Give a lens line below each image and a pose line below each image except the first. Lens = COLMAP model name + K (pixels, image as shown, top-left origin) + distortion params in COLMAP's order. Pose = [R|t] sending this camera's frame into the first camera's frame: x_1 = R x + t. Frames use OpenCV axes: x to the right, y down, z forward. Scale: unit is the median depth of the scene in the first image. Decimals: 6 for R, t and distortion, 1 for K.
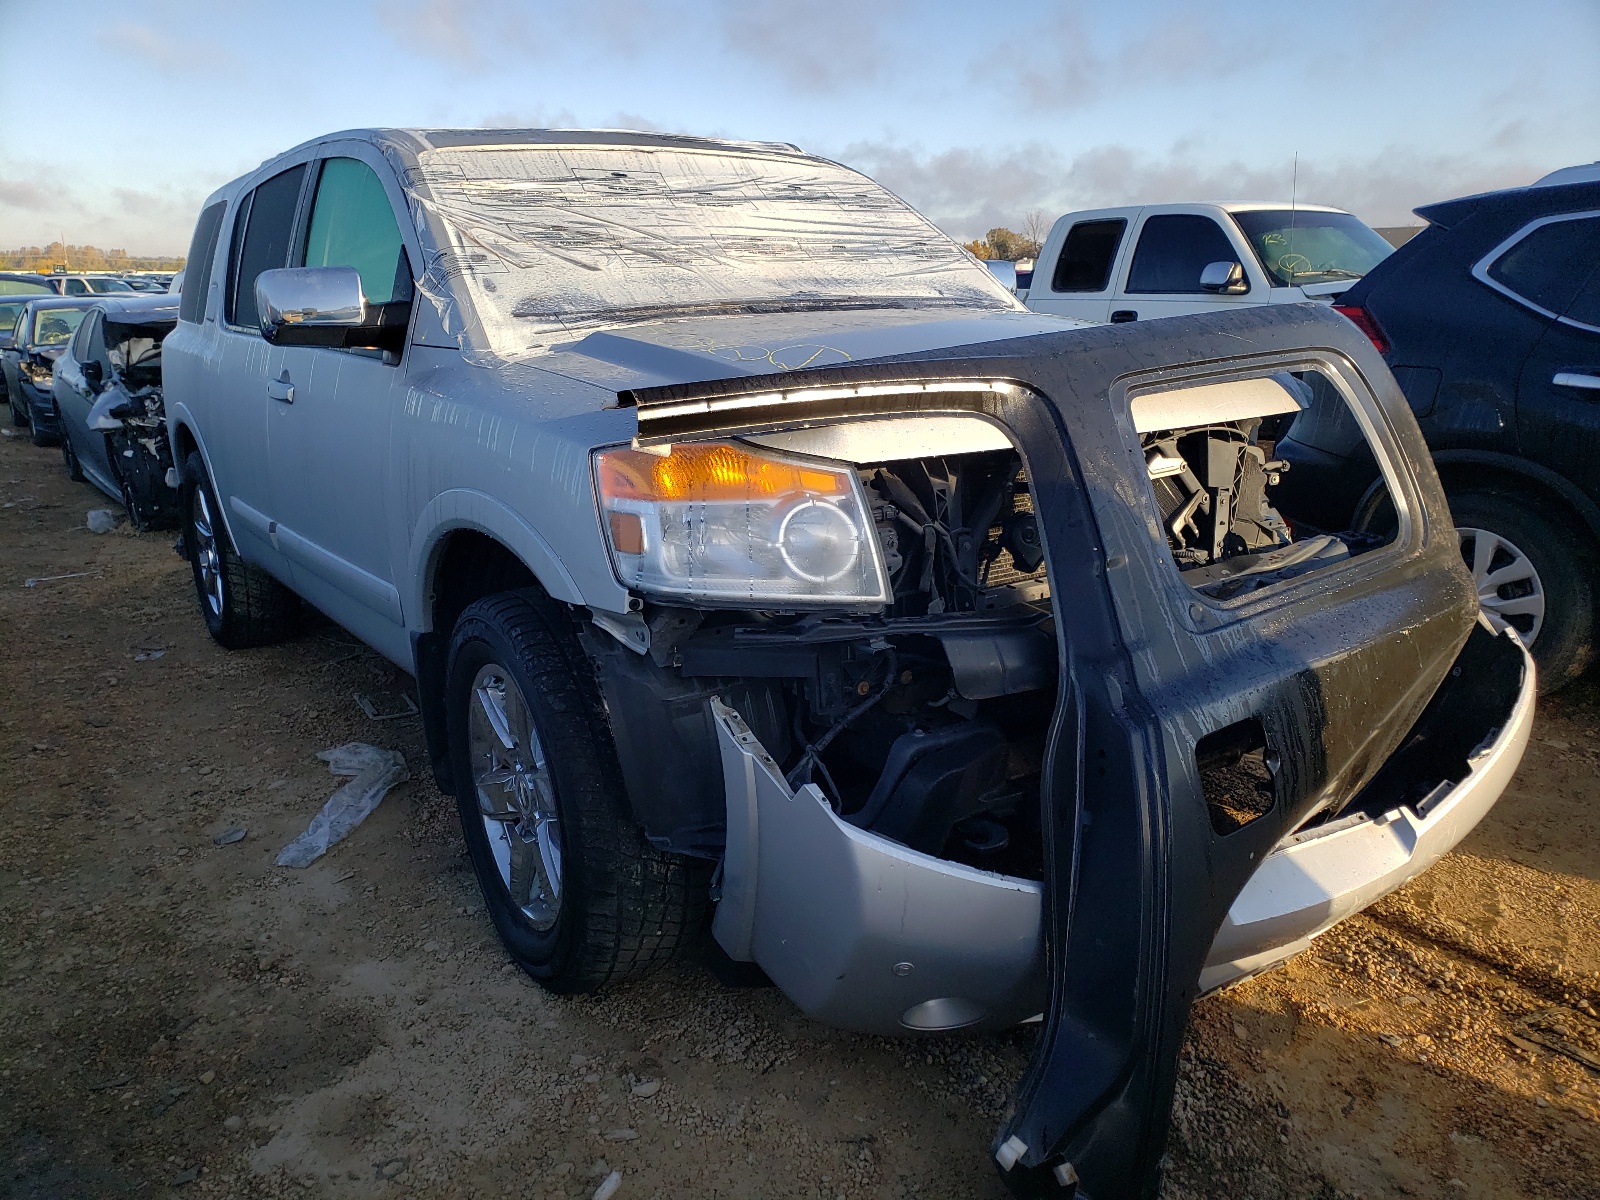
lens RADIAL K [[1220.3, 0, 800.0], [0, 1220.3, 600.0], [0, 0, 1]] dist [0.018633, -0.000149]
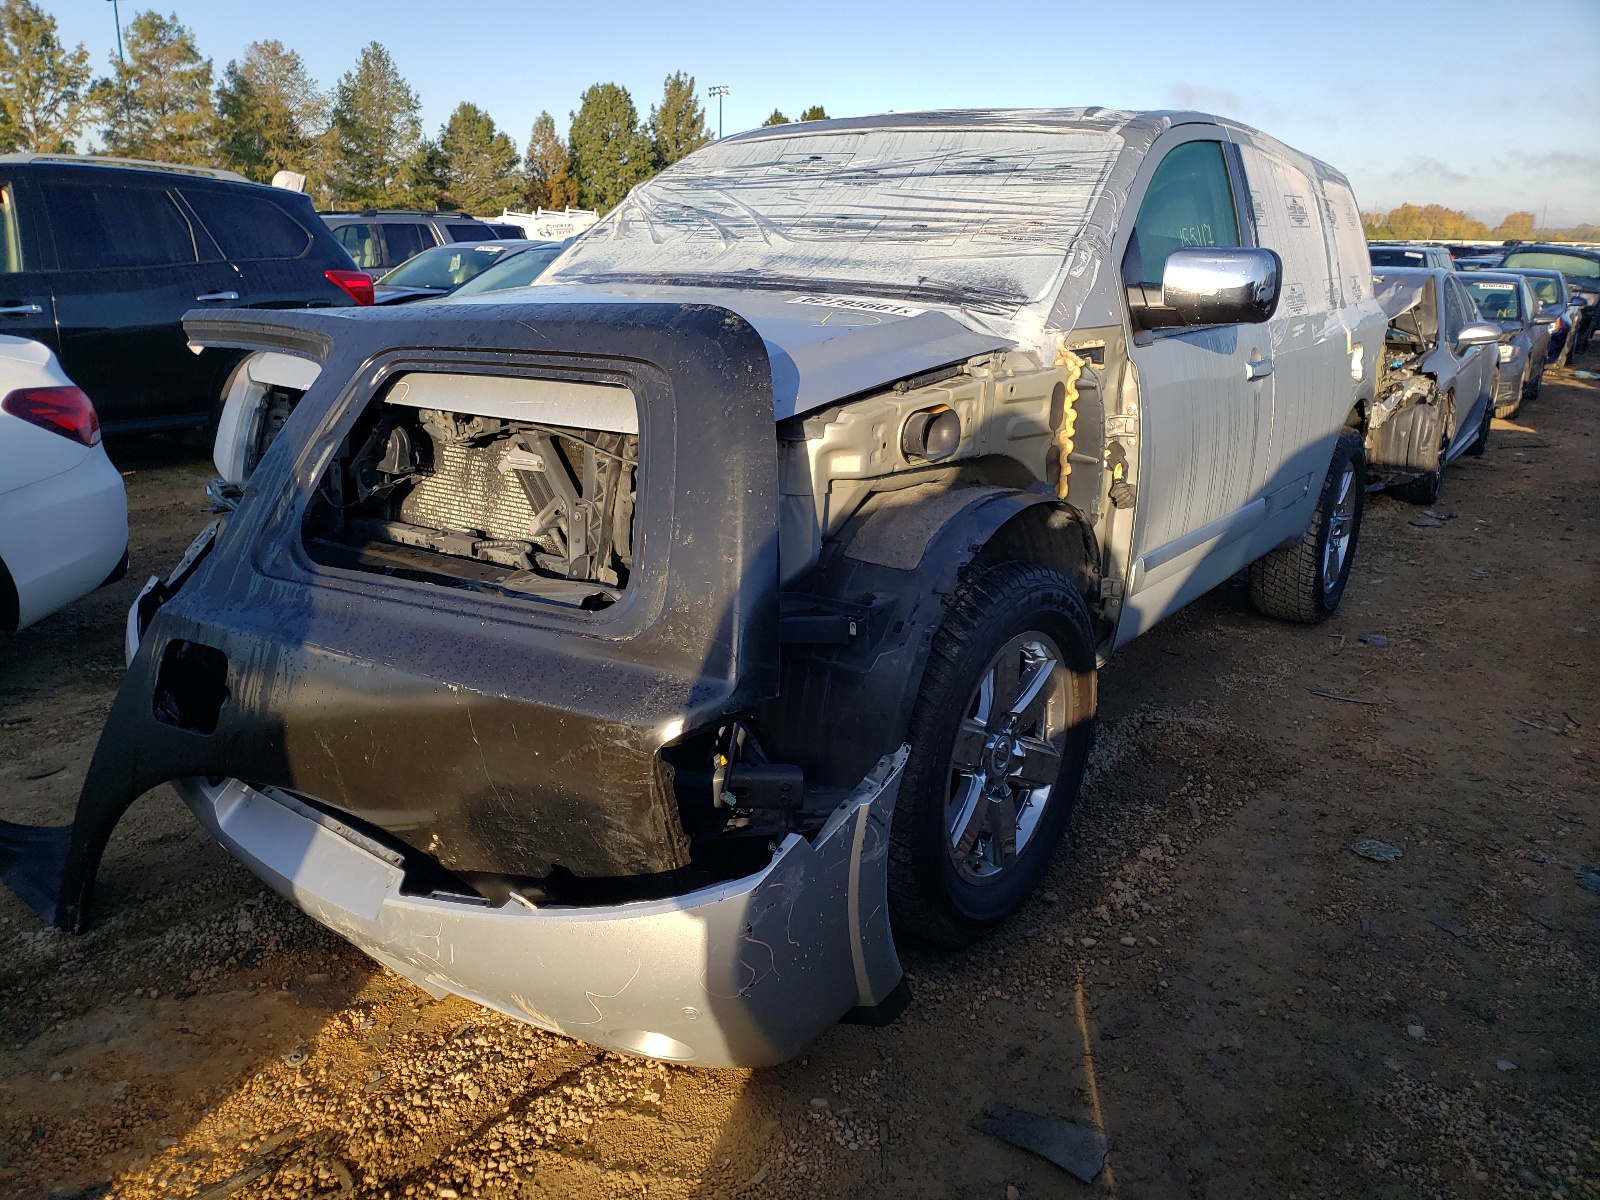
lens RADIAL K [[1220.3, 0, 800.0], [0, 1220.3, 600.0], [0, 0, 1]] dist [0.018633, -0.000149]
pose [[0.360204, 0.279086, -0.890148, 1.287226], [-0.261726, 0.946110, 0.190723, -0.250162], [0.895406, 0.164276, 0.413837, 0.838561]]
